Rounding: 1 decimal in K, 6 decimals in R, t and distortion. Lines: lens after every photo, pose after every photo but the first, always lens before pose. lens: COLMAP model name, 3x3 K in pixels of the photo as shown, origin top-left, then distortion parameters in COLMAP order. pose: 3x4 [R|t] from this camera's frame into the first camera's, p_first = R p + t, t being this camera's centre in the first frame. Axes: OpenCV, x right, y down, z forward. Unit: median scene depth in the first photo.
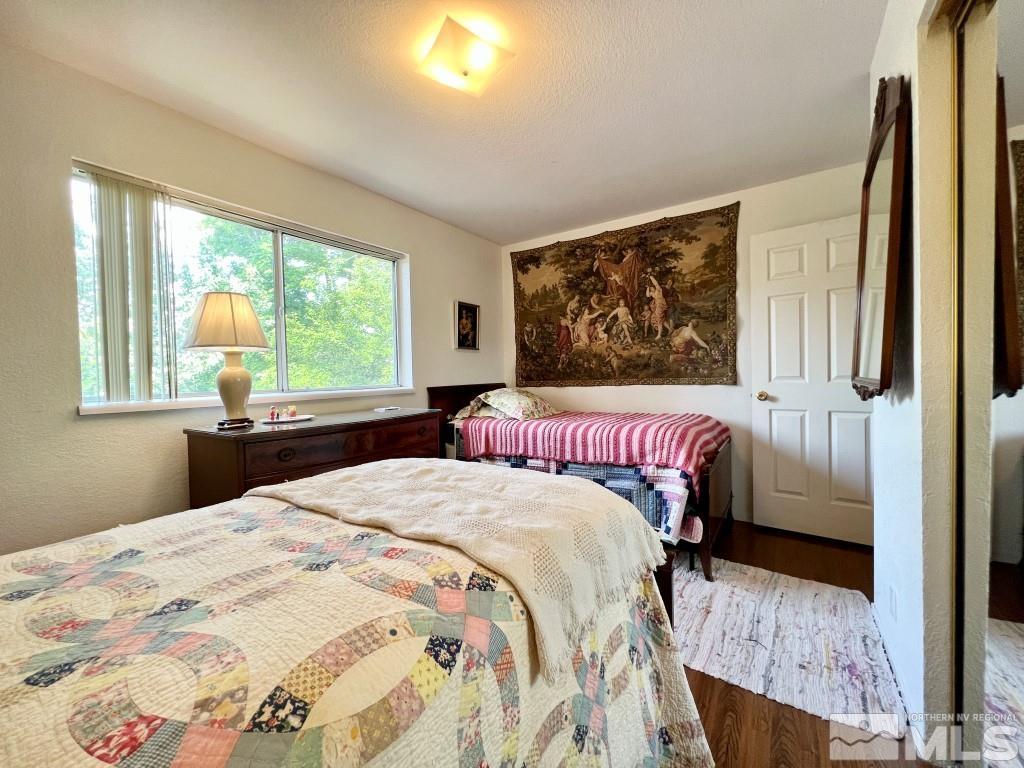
lens RADIAL K [[410.7, 0, 509.9], [0, 410.7, 382.3], [0, 0, 1]] dist [-0.001557, 0.000977]
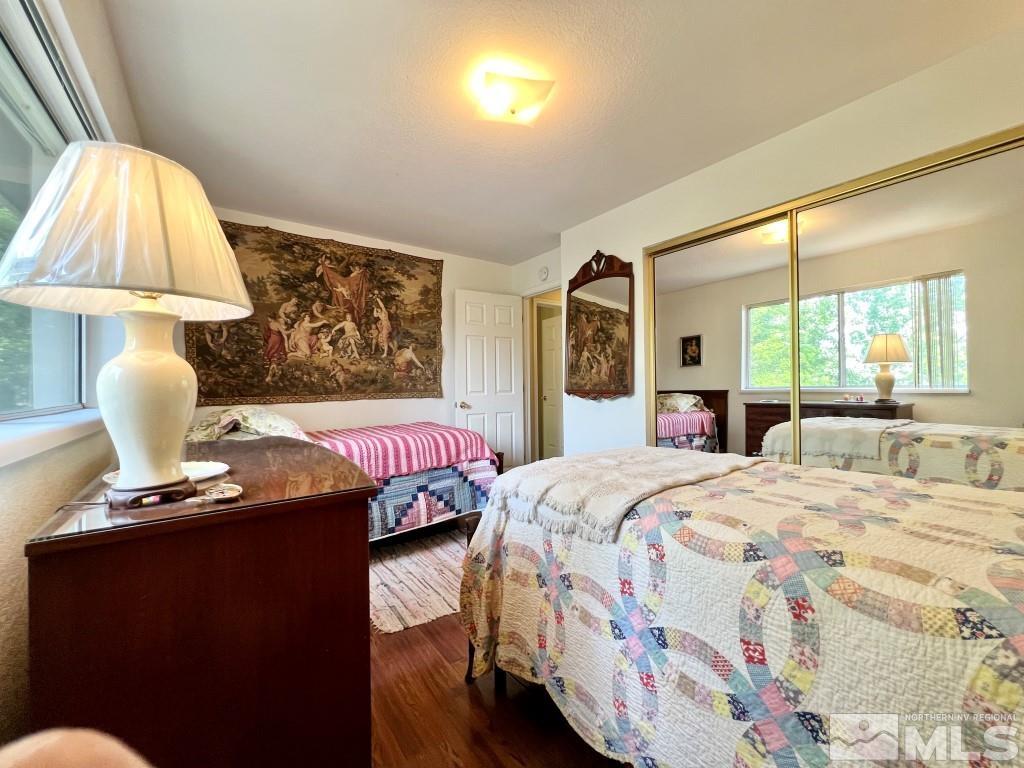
lens RADIAL K [[410.7, 0, 508.2], [0, 410.7, 384.5], [0, 0, 1]] dist [-0.001557, 0.000977]
pose [[0.342837, 0.021664, 0.939145, -0.539621], [0.022410, 0.999261, -0.031231, 0.008669], [-0.939127, 0.031753, 0.342099, 0.314485]]
